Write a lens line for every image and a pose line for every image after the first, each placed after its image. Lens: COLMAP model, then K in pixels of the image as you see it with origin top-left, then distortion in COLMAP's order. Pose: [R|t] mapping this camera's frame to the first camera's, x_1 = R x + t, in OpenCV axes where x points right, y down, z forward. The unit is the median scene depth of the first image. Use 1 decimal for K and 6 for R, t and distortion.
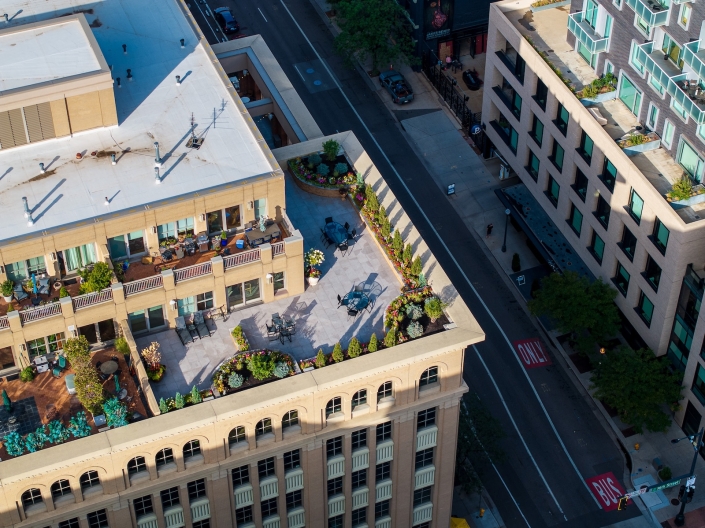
lens RADIAL K [[1401.9, 0, 352.7], [0, 1401.9, 263.9], [0, 0, 1]] dist [-0.086735, 0.000000]
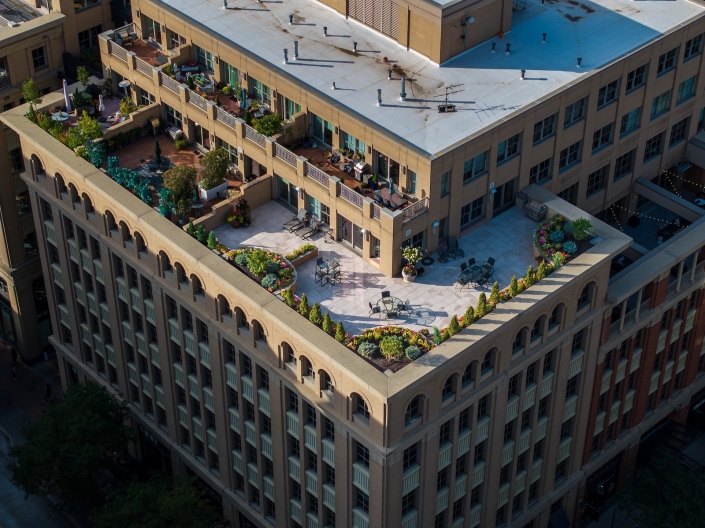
lens RADIAL K [[1401.9, 0, 352.6], [0, 1401.9, 263.5], [0, 0, 1]] dist [-0.086735, 0.000000]
pose [[0.357720, 0.571061, -0.738868, 0.678784], [-0.640963, 0.725561, 0.250456, -0.216337], [0.679119, 0.383994, 0.625576, 0.365865]]
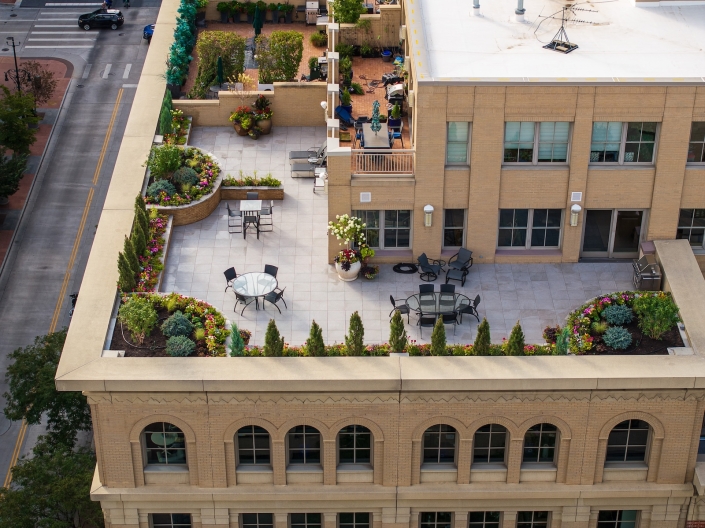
lens RADIAL K [[1401.9, 0, 357.2], [0, 1401.9, 263.0], [0, 0, 1]] dist [-0.086735, 0.000000]
pose [[-0.363832, 0.482591, -0.796701, 0.425617], [-0.641878, 0.489920, 0.589891, -0.331773], [0.674996, 0.726006, 0.131516, 0.937337]]
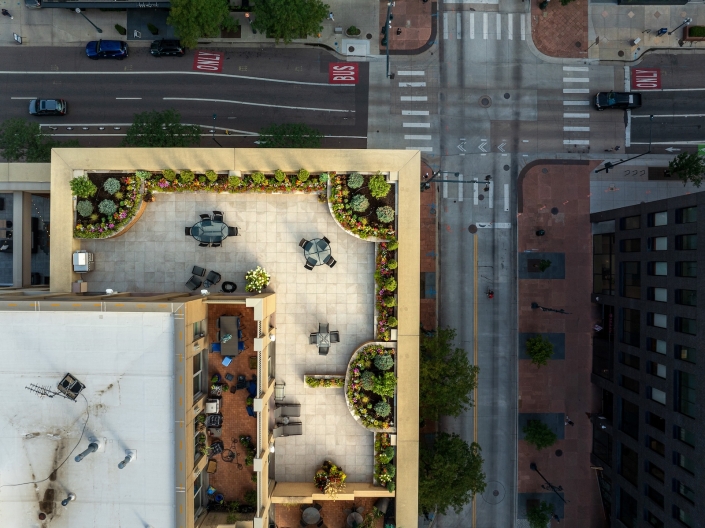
lens RADIAL K [[494.1, 0, 354.0], [0, 494.1, 263.4], [0, 0, 1]] dist [-0.040877, 0.002670]
pose [[0.381784, -0.924251, -0.000874, 0.004965], [0.626621, 0.258146, 0.735328, -0.199050], [-0.679402, -0.281284, 0.677711, 0.747414]]
